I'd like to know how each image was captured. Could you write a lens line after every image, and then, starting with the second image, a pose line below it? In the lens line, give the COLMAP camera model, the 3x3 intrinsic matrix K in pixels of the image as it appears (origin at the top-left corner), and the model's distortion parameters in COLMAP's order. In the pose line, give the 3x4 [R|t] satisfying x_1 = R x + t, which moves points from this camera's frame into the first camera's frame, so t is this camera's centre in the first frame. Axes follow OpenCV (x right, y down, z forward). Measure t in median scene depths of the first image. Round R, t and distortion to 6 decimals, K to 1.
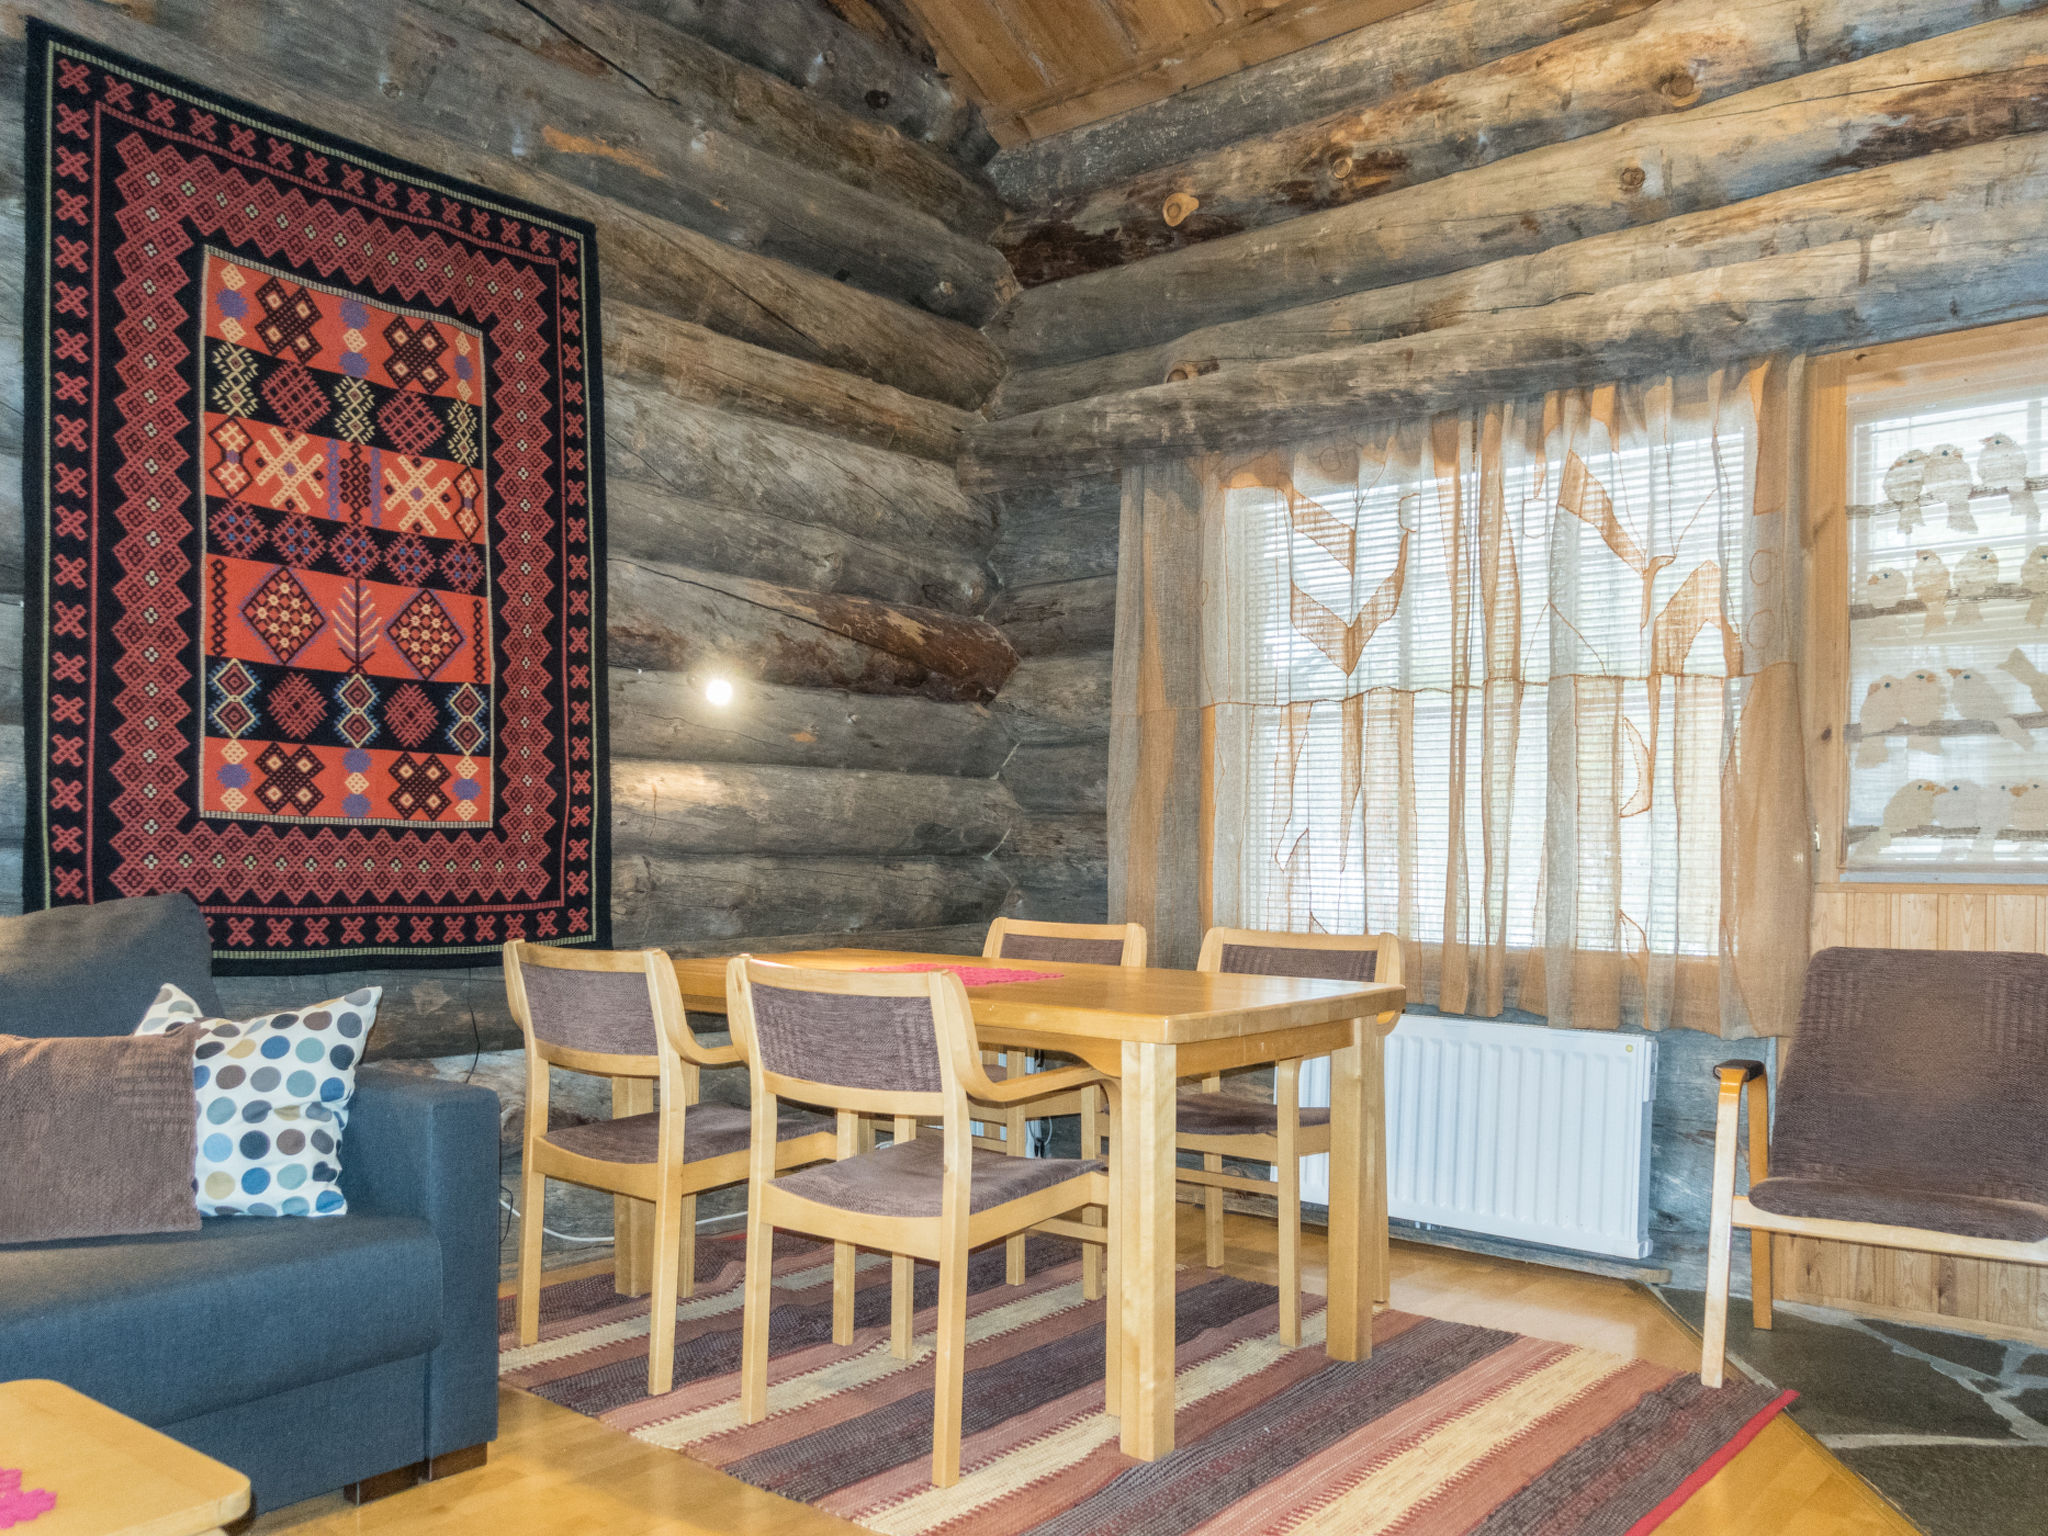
lens RADIAL K [[1627.0, 0, 990.8], [0, 1627.0, 878.0], [0, 0, 1]] dist [0.008345, 0.001413]
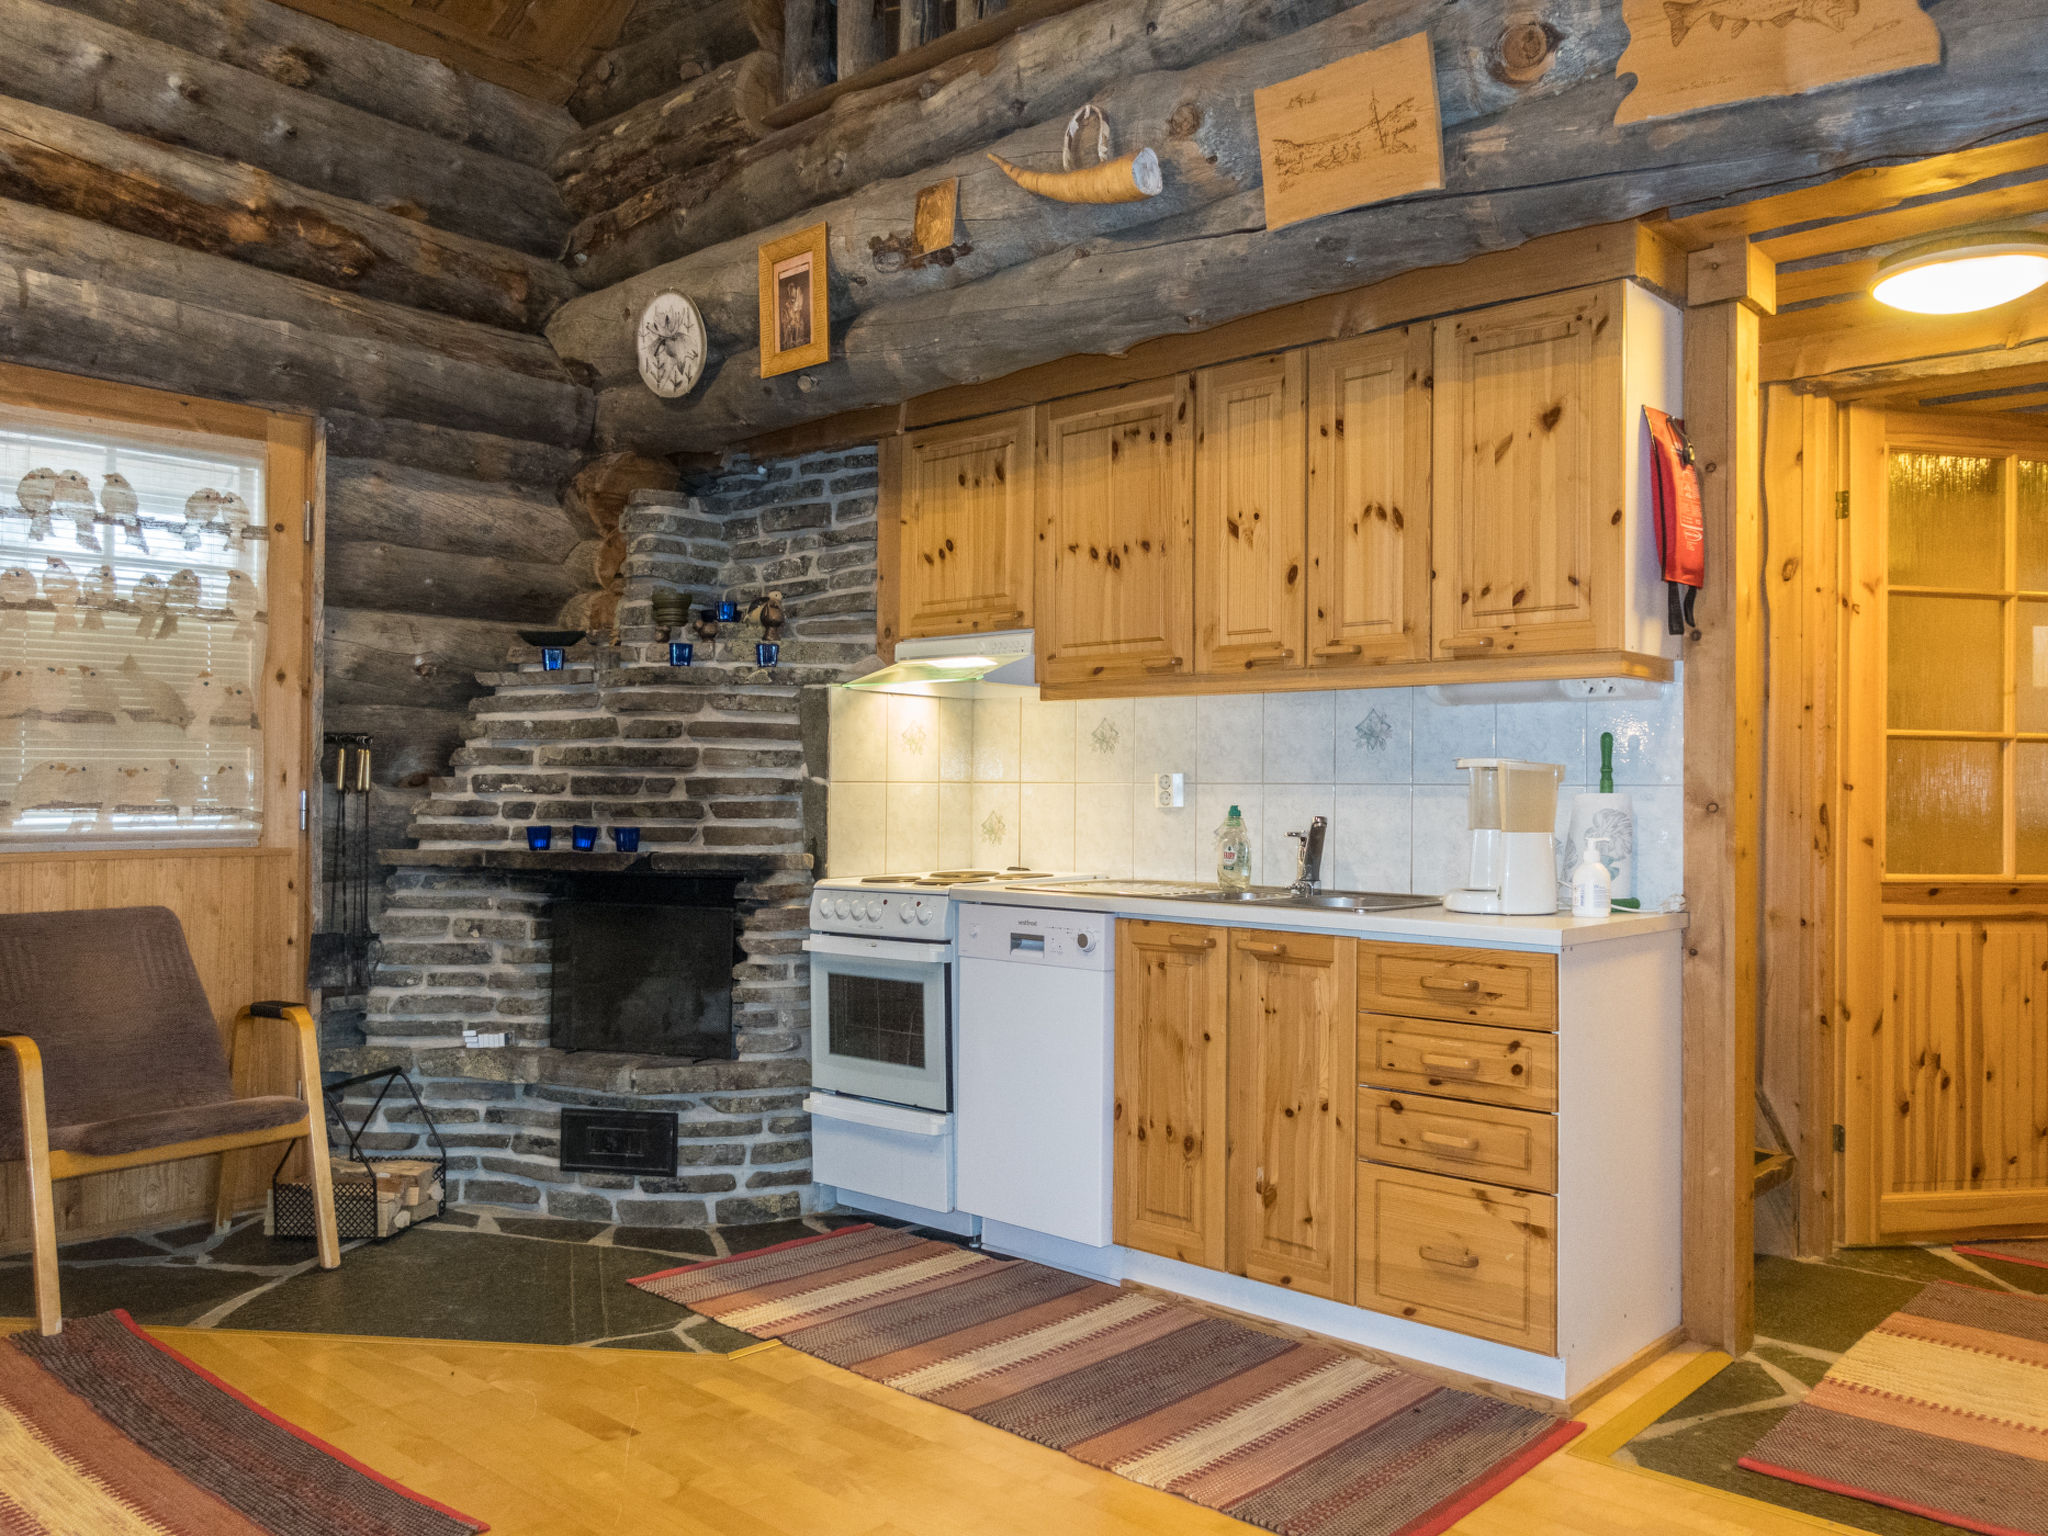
lens RADIAL K [[1627.0, 0, 1024.1], [0, 1627.0, 777.8], [0, 0, 1]] dist [0.008345, 0.001413]
pose [[0.036483, 0.008206, 0.999301, -0.206989], [0.018963, 0.999781, -0.008902, -0.009795], [-0.999154, 0.019274, 0.036319, 0.111935]]
